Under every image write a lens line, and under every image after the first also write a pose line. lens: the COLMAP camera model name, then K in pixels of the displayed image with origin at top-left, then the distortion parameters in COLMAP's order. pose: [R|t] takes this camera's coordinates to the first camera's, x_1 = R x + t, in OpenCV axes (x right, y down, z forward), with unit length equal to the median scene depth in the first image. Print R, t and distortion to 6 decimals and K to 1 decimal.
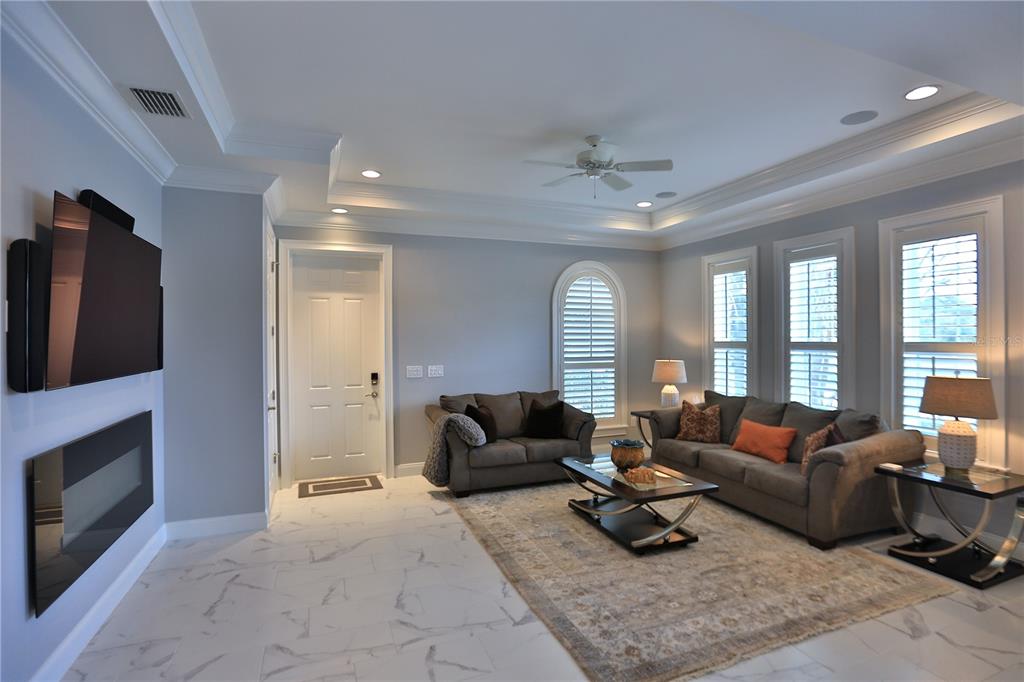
lens RADIAL K [[506.2, 0, 516.9], [0, 506.2, 339.1], [0, 0, 1]] dist [-0.056377, 0.025673]
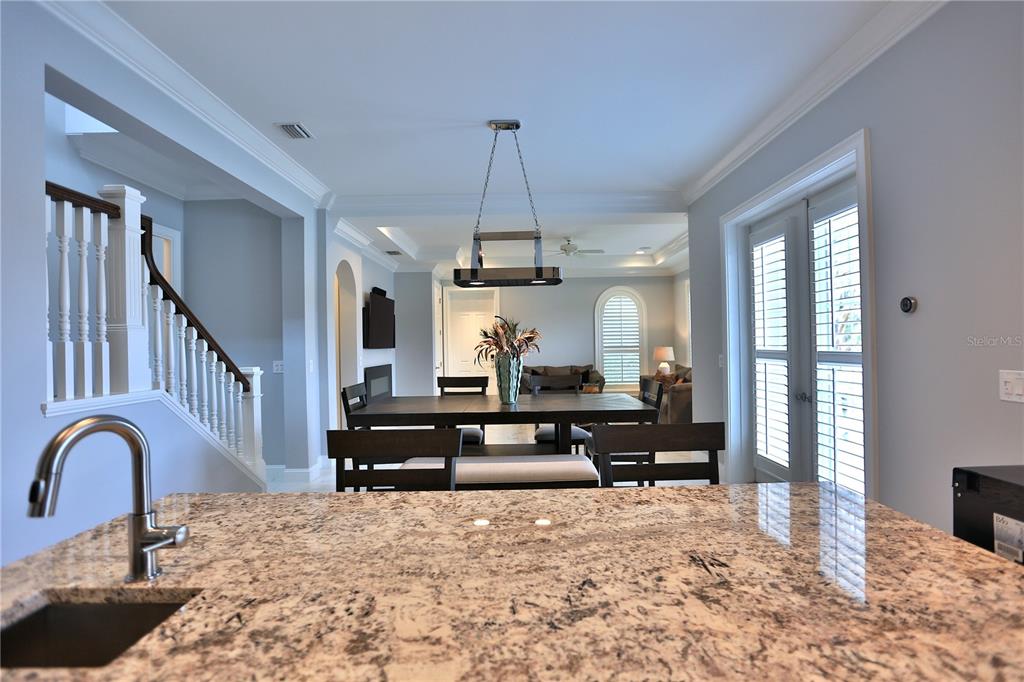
lens RADIAL K [[506.2, 0, 516.9], [0, 506.2, 339.1], [0, 0, 1]] dist [-0.056377, 0.025673]
pose [[0.928299, -0.014416, -0.371555, 0.531594], [0.011549, 0.999884, -0.009938, 0.032336], [0.371655, 0.004934, 0.928358, -0.754791]]
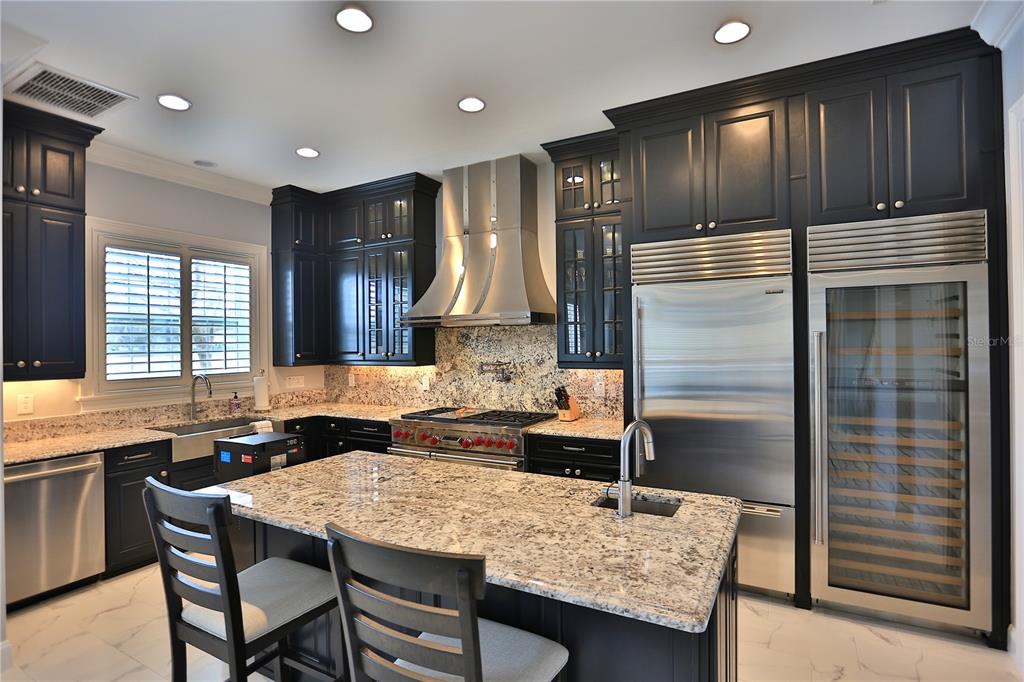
lens RADIAL K [[506.2, 0, 516.9], [0, 506.2, 339.1], [0, 0, 1]] dist [-0.056377, 0.025673]
pose [[-0.627605, 0.017580, 0.778333, 0.119053], [0.017476, 0.999811, -0.008491, 0.001100], [-0.778335, 0.008273, -0.627794, -0.373272]]
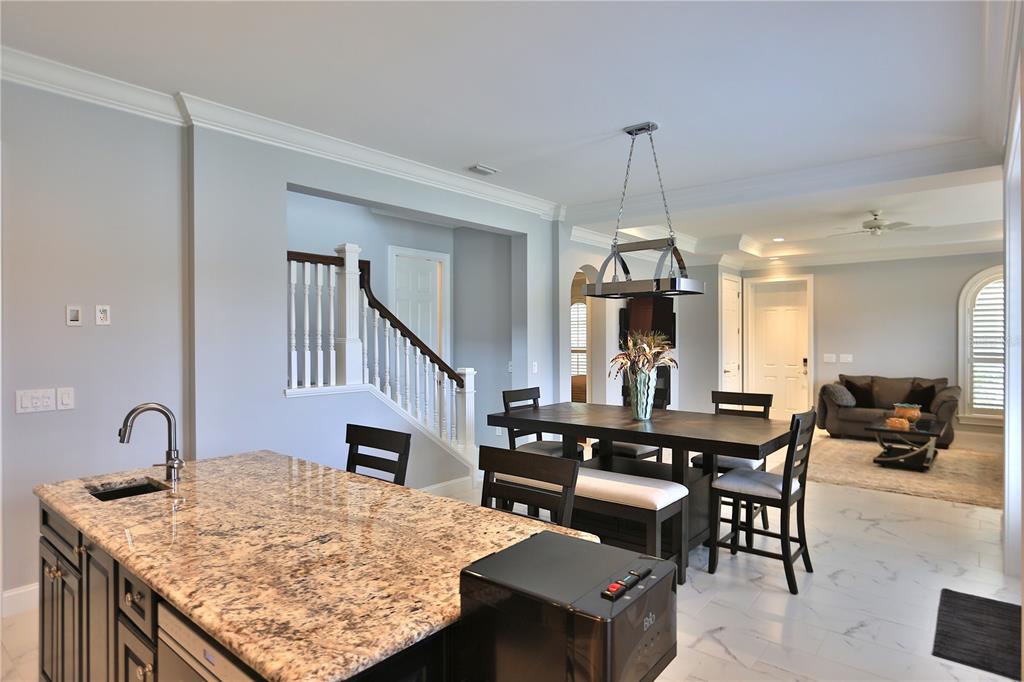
lens RADIAL K [[568.2, 0, 522.9], [0, 568.2, 339.5], [0, 0, 1]] dist [-0.052554, 0.037417]
pose [[0.480472, 0.007826, -0.876975, 0.854557], [-0.003018, 0.999969, 0.007270, 0.001453], [0.877005, -0.000847, 0.480481, -0.606326]]
